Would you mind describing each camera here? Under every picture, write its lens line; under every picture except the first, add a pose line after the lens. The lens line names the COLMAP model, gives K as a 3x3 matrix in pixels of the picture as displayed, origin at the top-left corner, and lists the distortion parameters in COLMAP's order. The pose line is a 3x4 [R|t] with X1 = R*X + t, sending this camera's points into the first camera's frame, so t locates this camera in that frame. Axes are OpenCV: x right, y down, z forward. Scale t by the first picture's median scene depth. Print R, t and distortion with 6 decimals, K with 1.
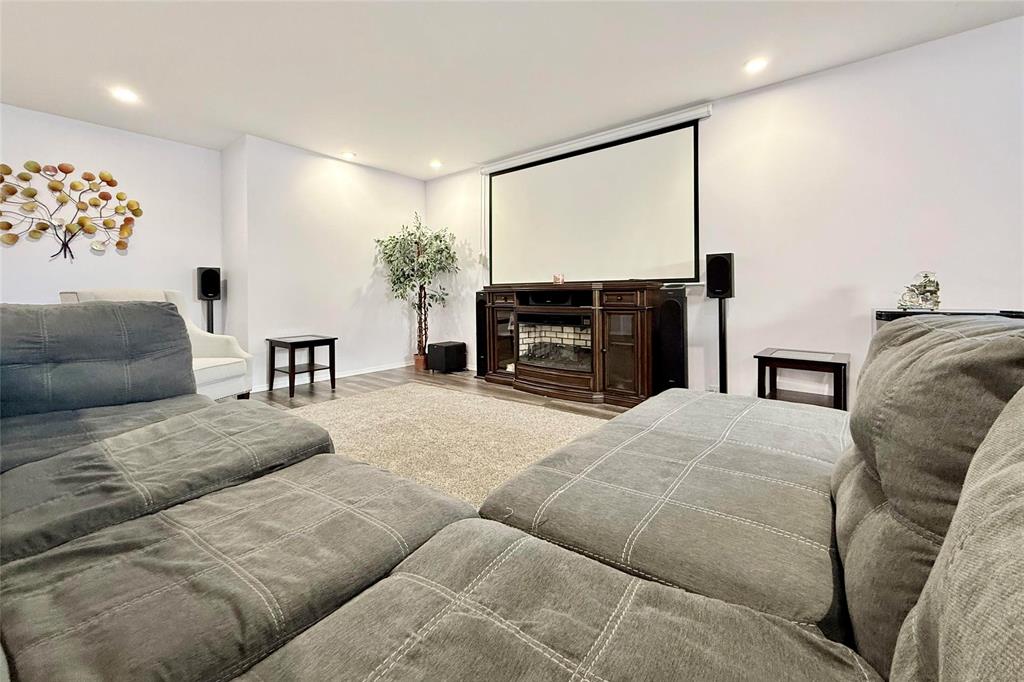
lens RADIAL K [[406.5, 0, 492.5], [0, 406.5, 292.6], [0, 0, 1]] dist [-0.002839, 0.000715]
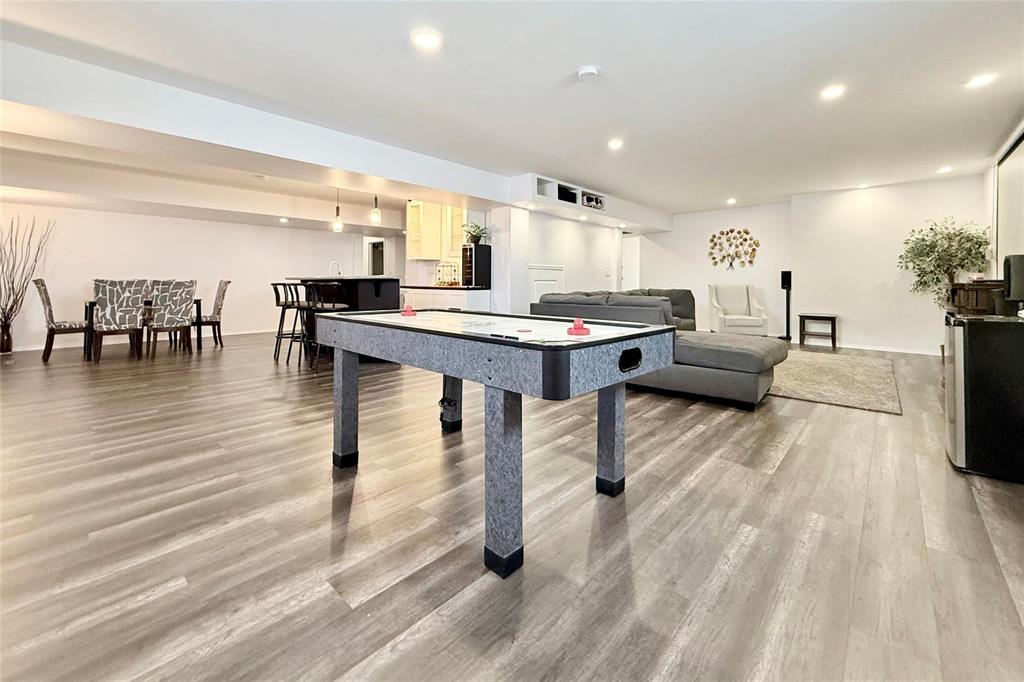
lens RADIAL K [[406.5, 0, 512.4], [0, 406.5, 277.8], [0, 0, 1]] dist [-0.002839, 0.000715]
pose [[-0.053585, -0.017073, -0.998417, 1.345204], [-0.012085, 0.999792, -0.016448, 0.017775], [0.998490, 0.011185, -0.053780, -0.130940]]
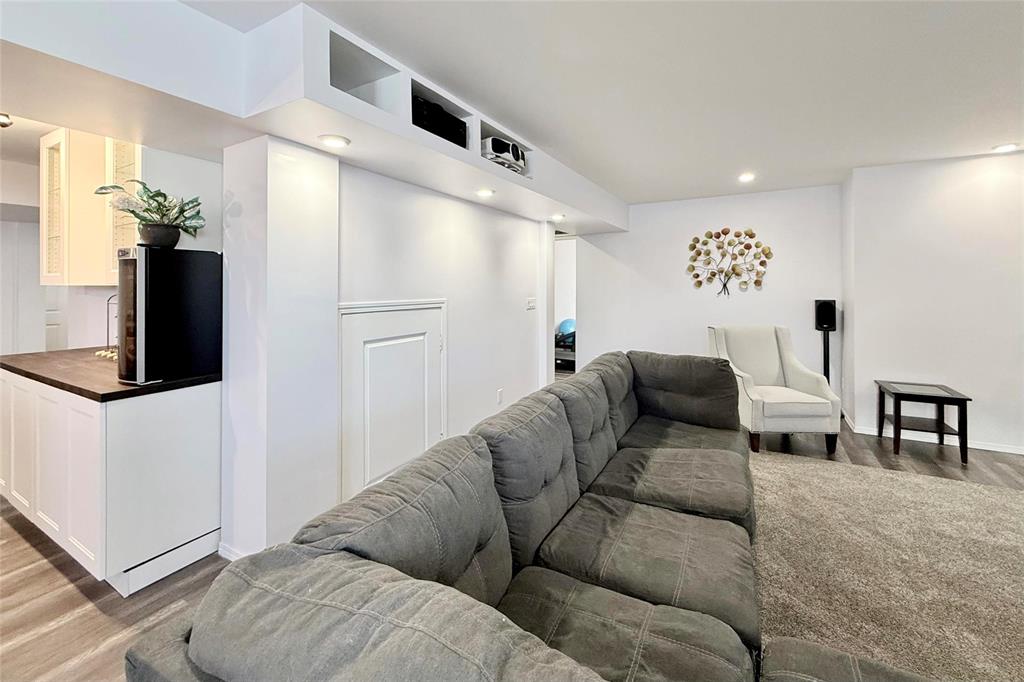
lens RADIAL K [[406.5, 0, 527.1], [0, 406.5, 285.4], [0, 0, 1]] dist [-0.002839, 0.000715]
pose [[0.207639, -0.007951, -0.978173, 0.210532], [0.000575, 0.999968, -0.008006, -0.105069], [0.978205, 0.001100, 0.207637, 0.012922]]
